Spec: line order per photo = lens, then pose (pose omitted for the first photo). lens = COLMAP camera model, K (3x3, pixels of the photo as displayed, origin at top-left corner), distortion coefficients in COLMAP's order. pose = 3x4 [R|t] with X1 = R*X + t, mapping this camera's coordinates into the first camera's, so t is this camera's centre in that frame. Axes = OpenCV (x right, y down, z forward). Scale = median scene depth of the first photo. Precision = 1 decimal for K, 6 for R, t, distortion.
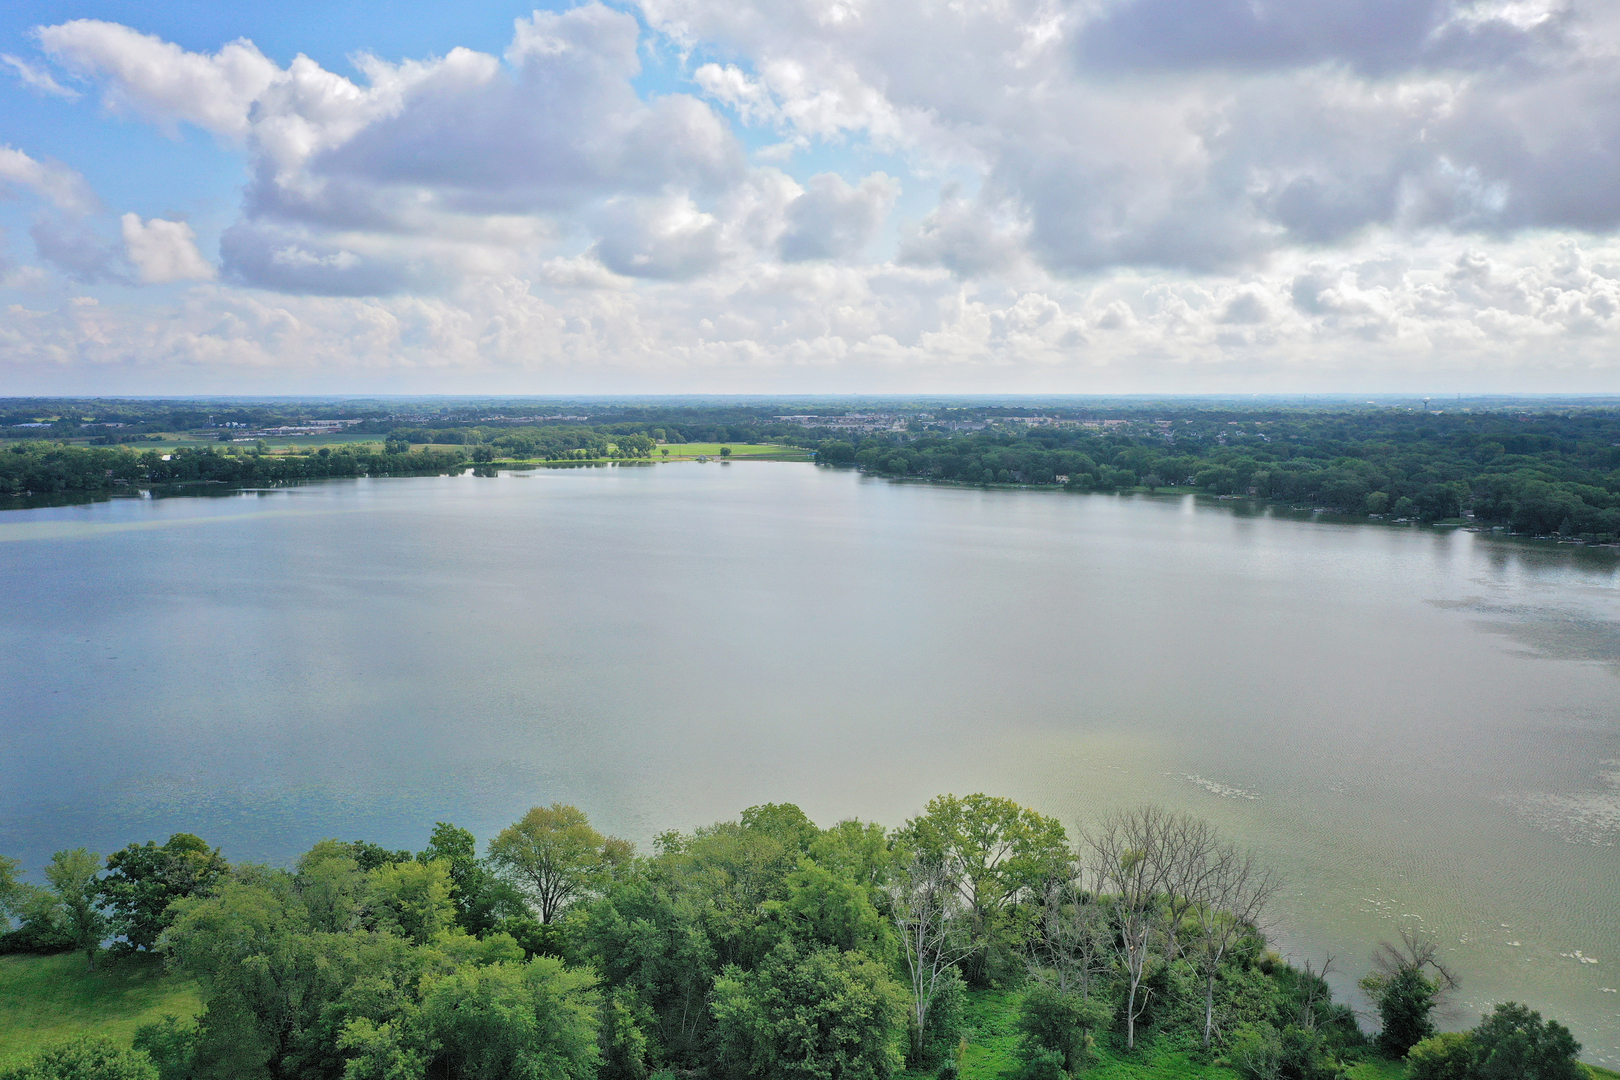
lens RADIAL K [[1273.0, 0, 804.6], [0, 1273.0, 540.3], [0, 0, 1]] dist [-0.002247, 0.003625]
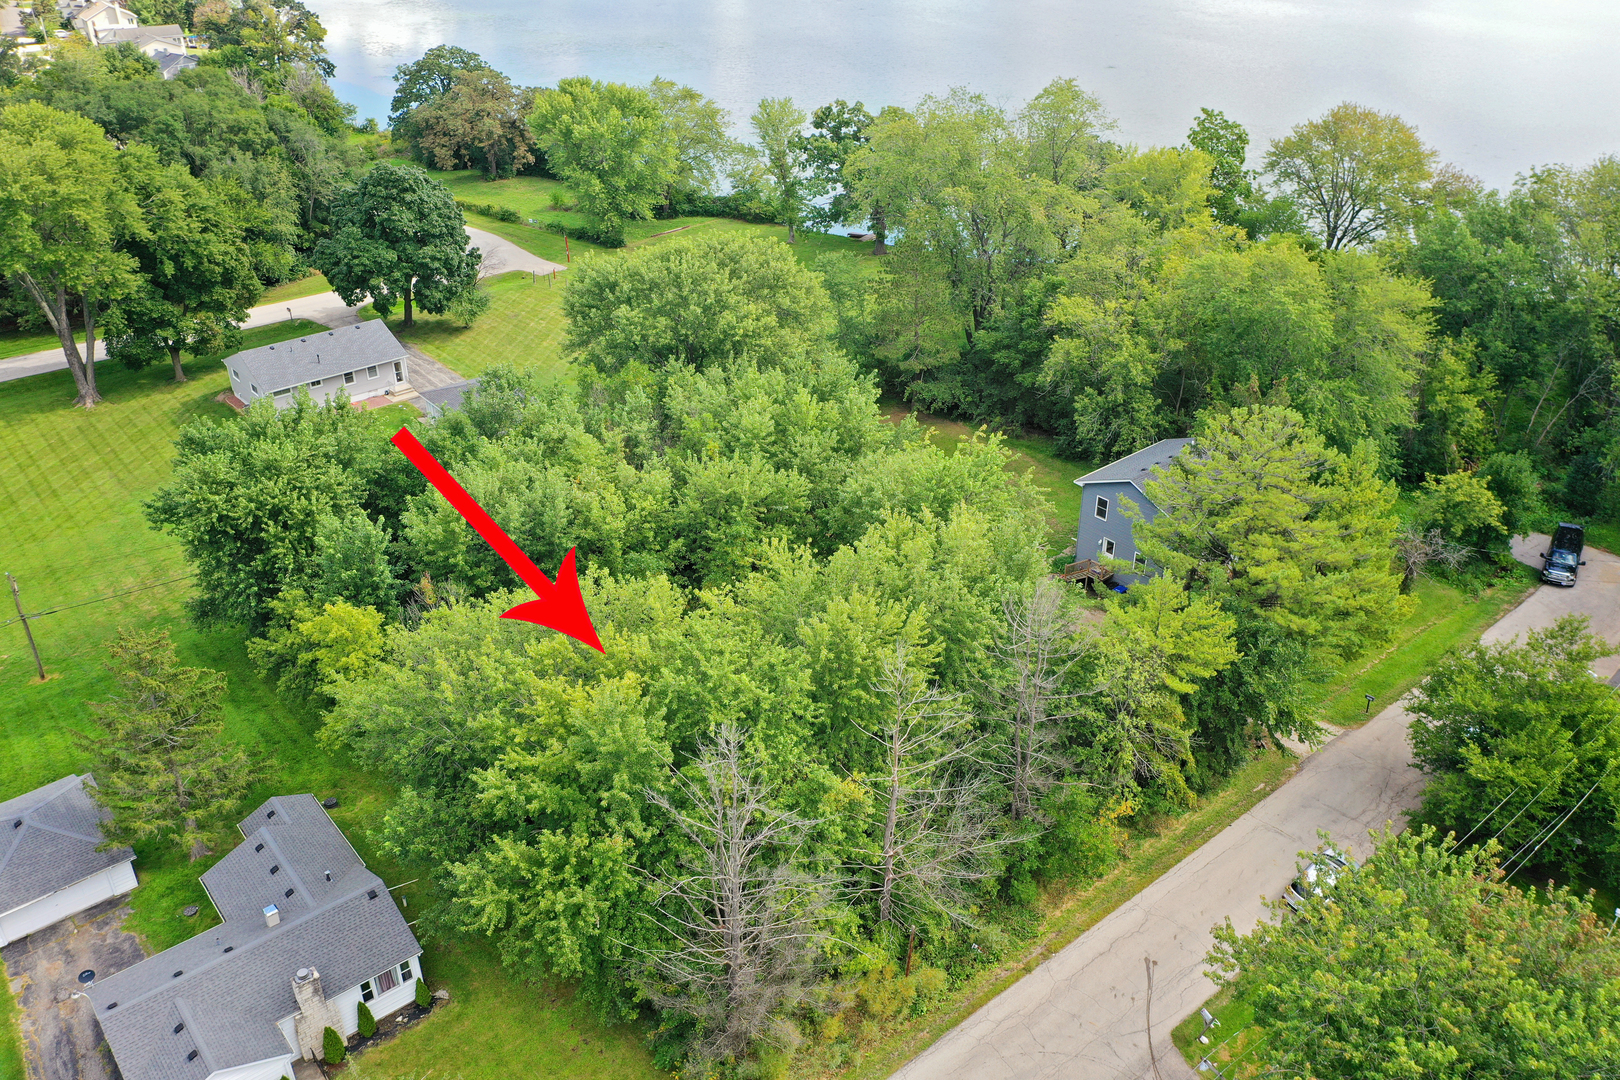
lens RADIAL K [[1279.0, 0, 805.7], [0, 1279.0, 542.7], [0, 0, 1]] dist [-0.002905, 0.000655]
pose [[0.851510, 0.251773, -0.459936, -0.087412], [-0.053928, 0.914575, 0.400805, 0.177861], [0.521558, -0.316486, 0.792347, 0.234317]]
